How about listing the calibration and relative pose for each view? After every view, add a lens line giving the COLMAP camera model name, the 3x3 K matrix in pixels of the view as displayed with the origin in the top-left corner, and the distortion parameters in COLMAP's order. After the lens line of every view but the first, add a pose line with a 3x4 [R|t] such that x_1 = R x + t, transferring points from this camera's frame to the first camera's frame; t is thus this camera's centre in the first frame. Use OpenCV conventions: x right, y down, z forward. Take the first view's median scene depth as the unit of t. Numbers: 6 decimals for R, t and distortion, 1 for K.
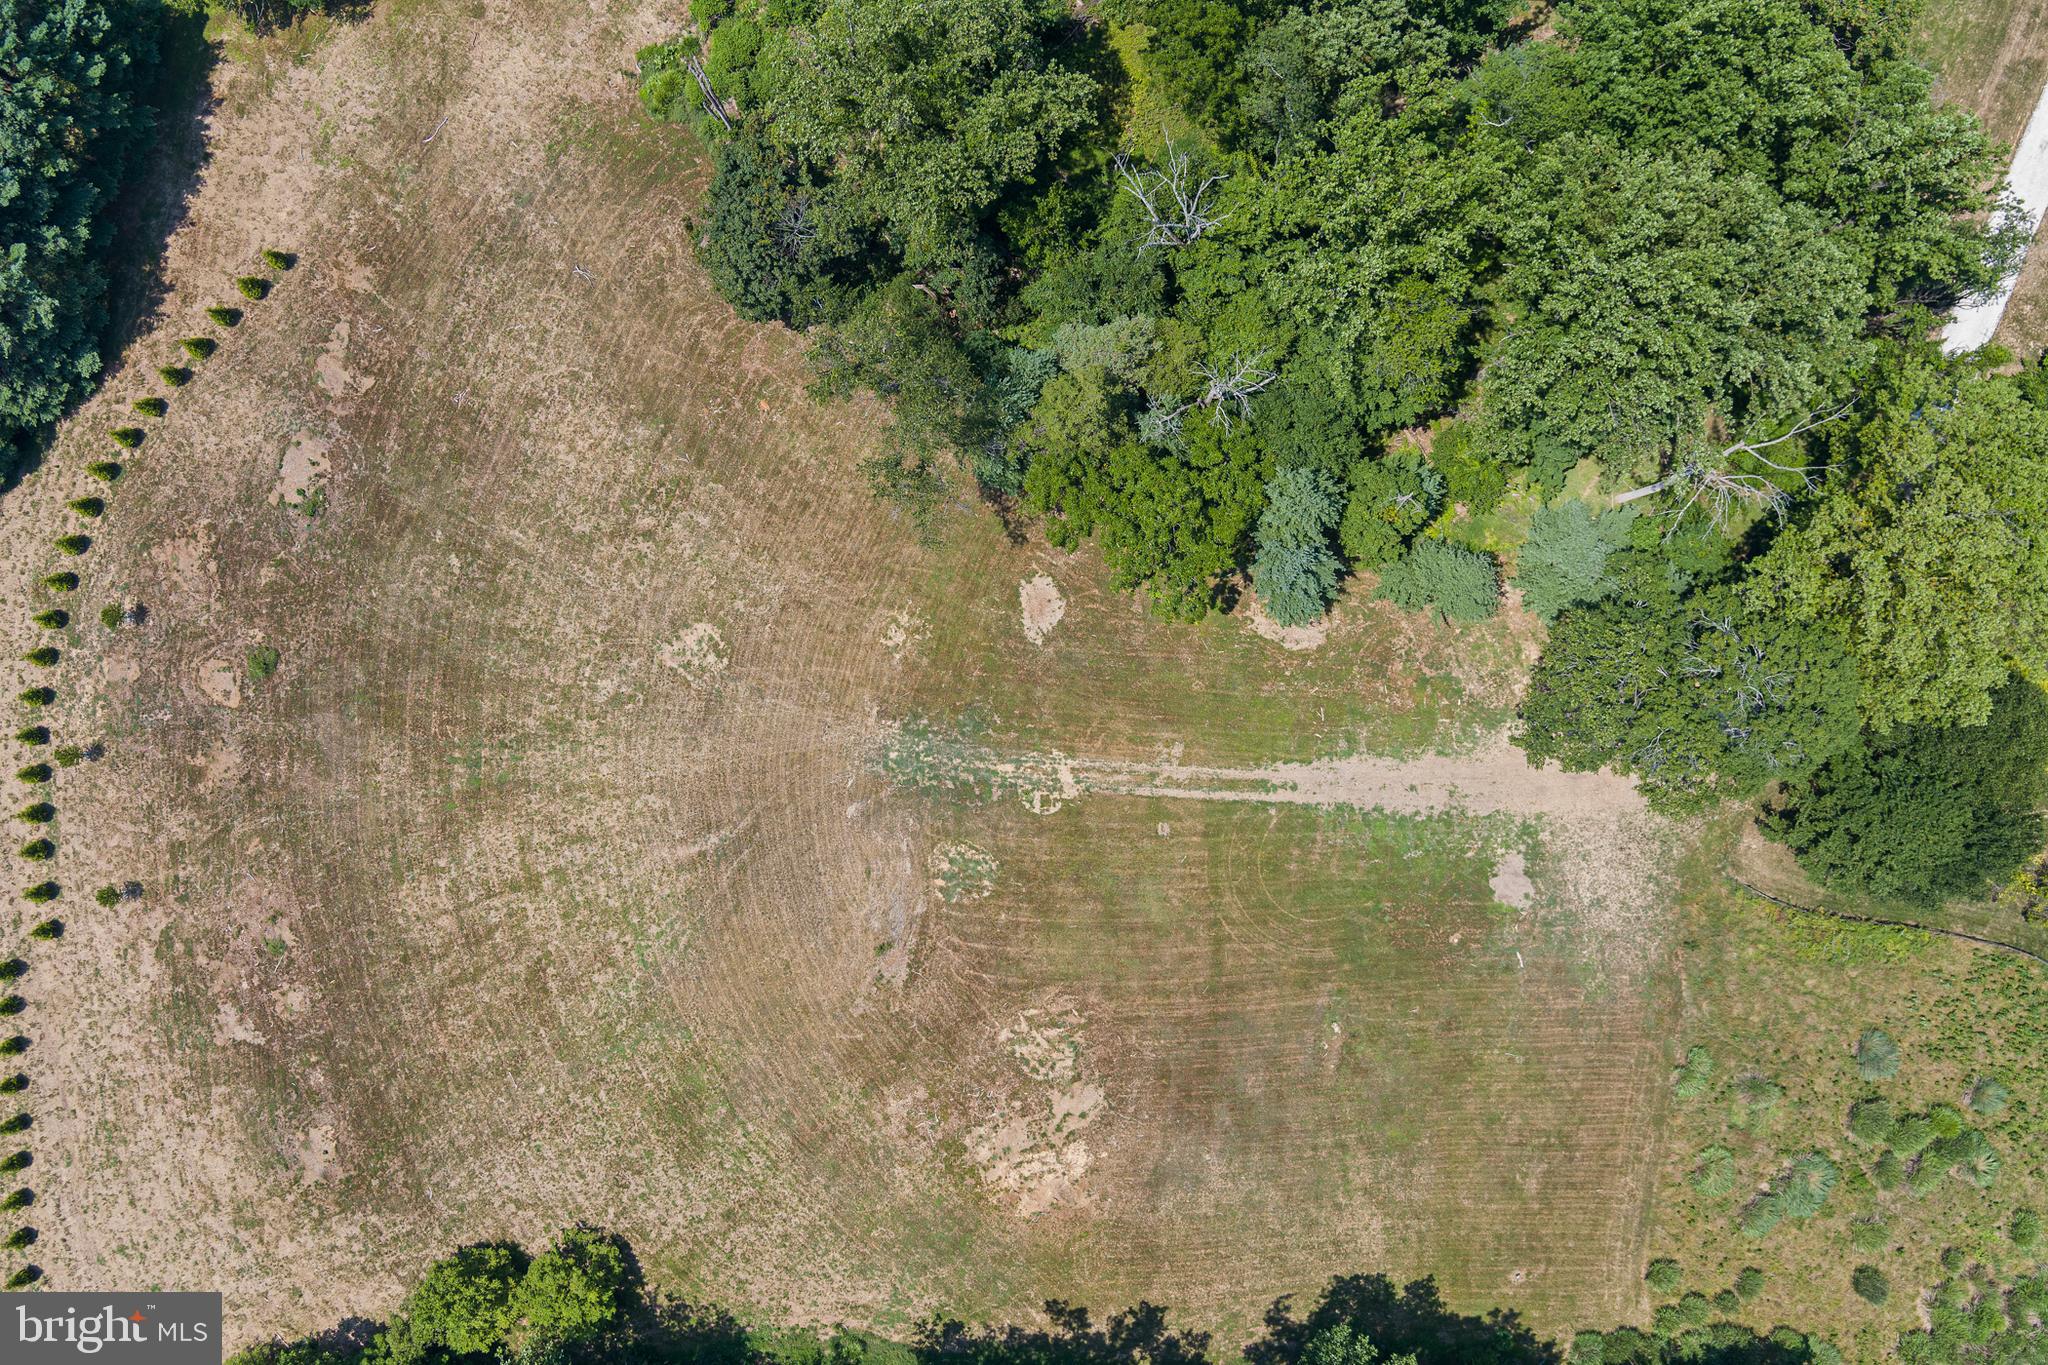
lens RADIAL K [[1665.6, 0, 1029.0], [0, 1665.6, 694.2], [0, 0, 1]] dist [-0.065828, 0.018129]
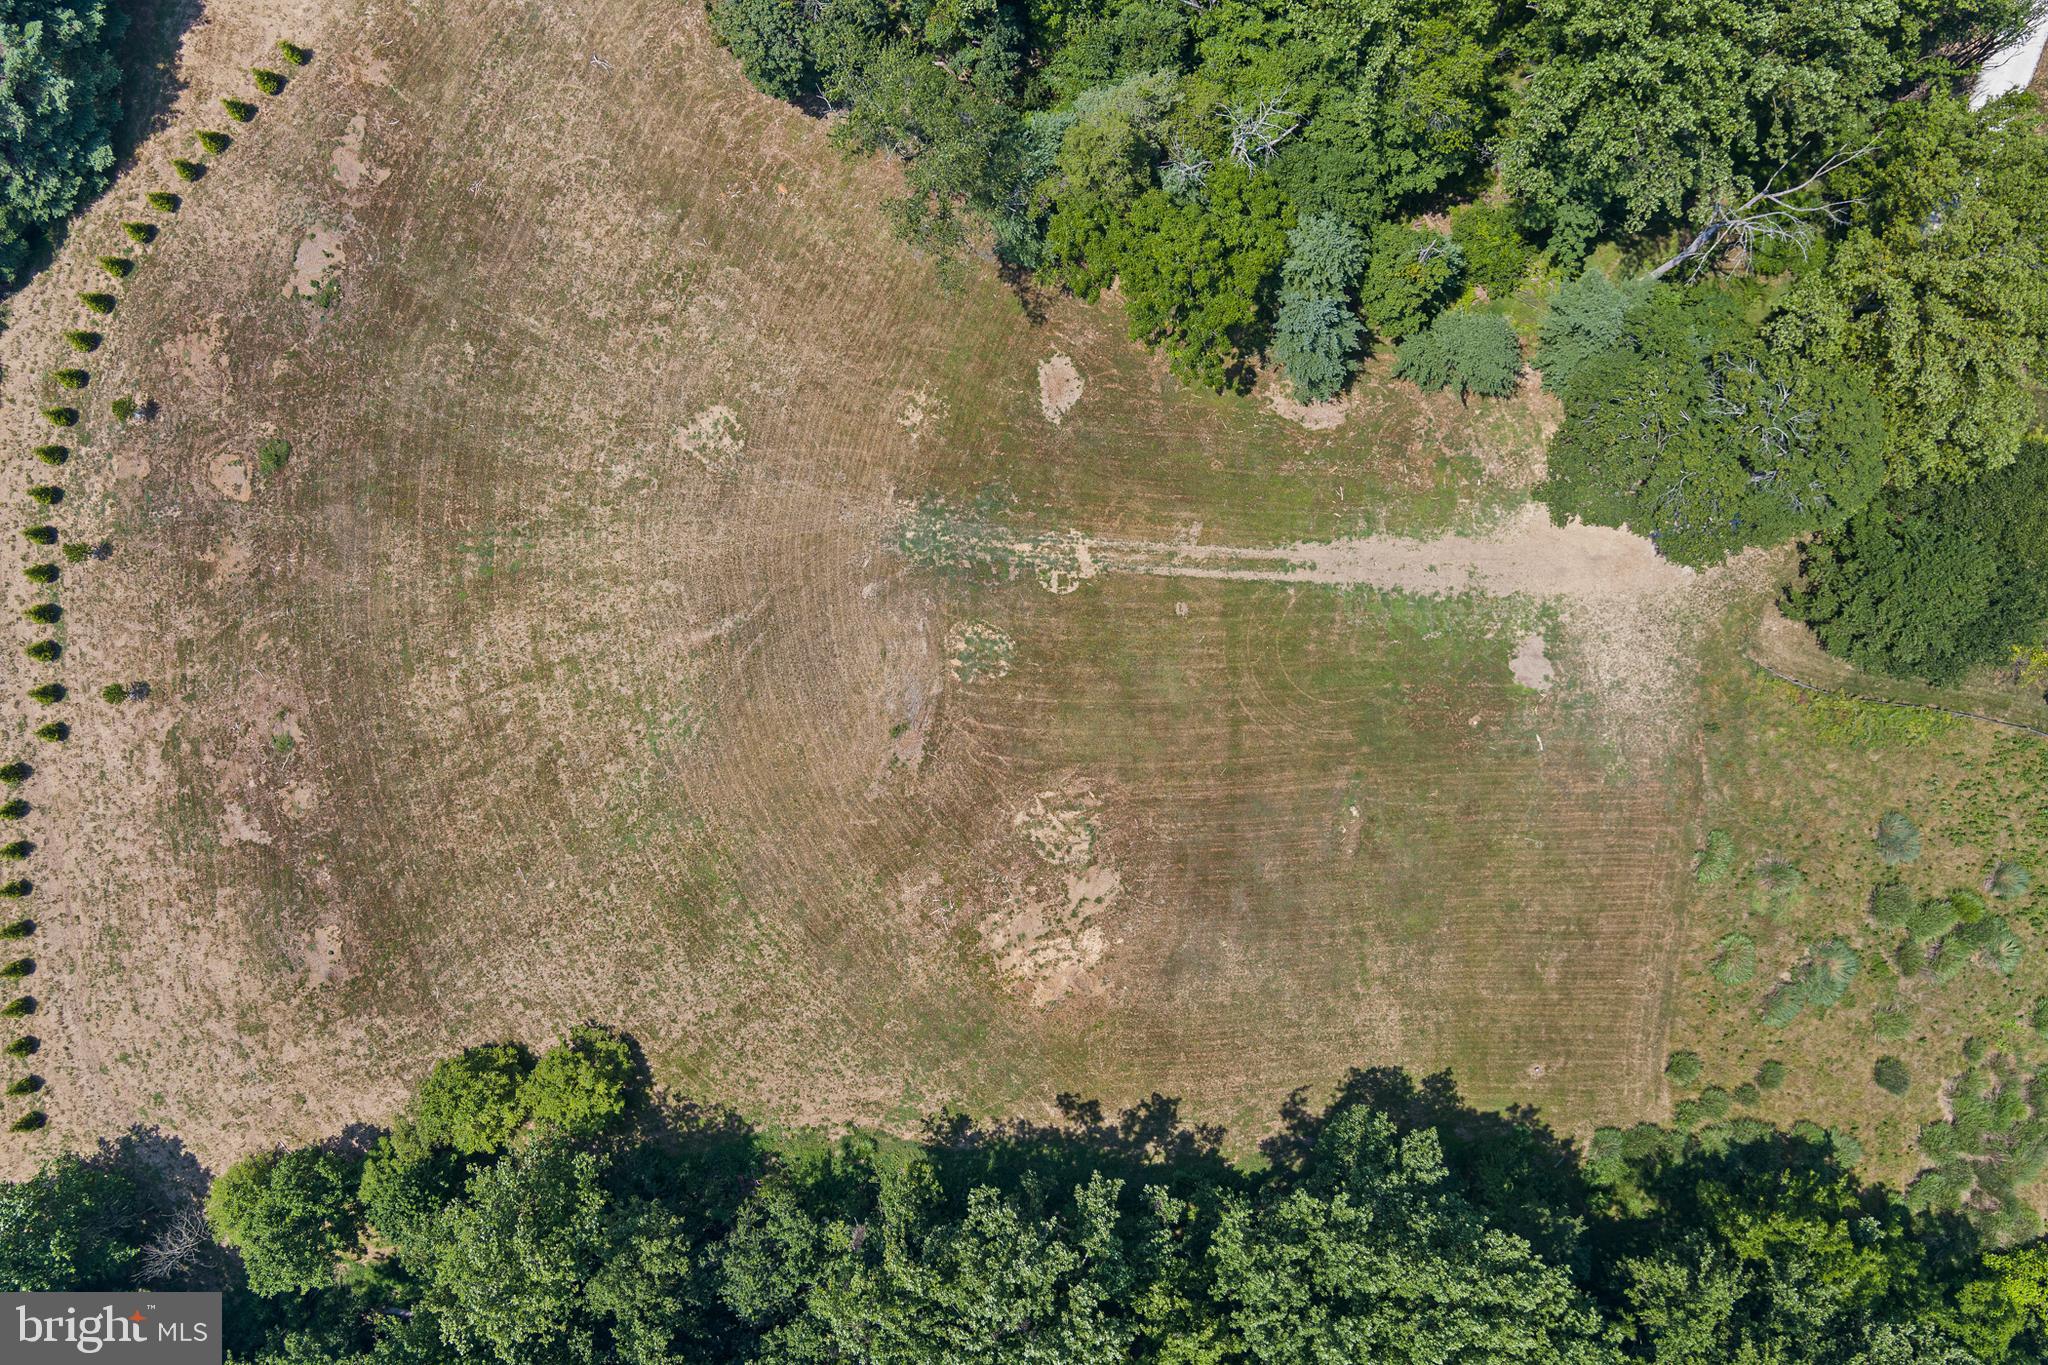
lens RADIAL K [[1665.6, 0, 1029.4], [0, 1665.6, 727.8], [0, 0, 1]] dist [-0.065828, 0.018129]
pose [[0.999981, 0.005349, 0.003138, -0.012444], [-0.005357, 0.999982, 0.002740, 0.146796], [-0.003123, -0.002757, 0.999991, 0.006181]]
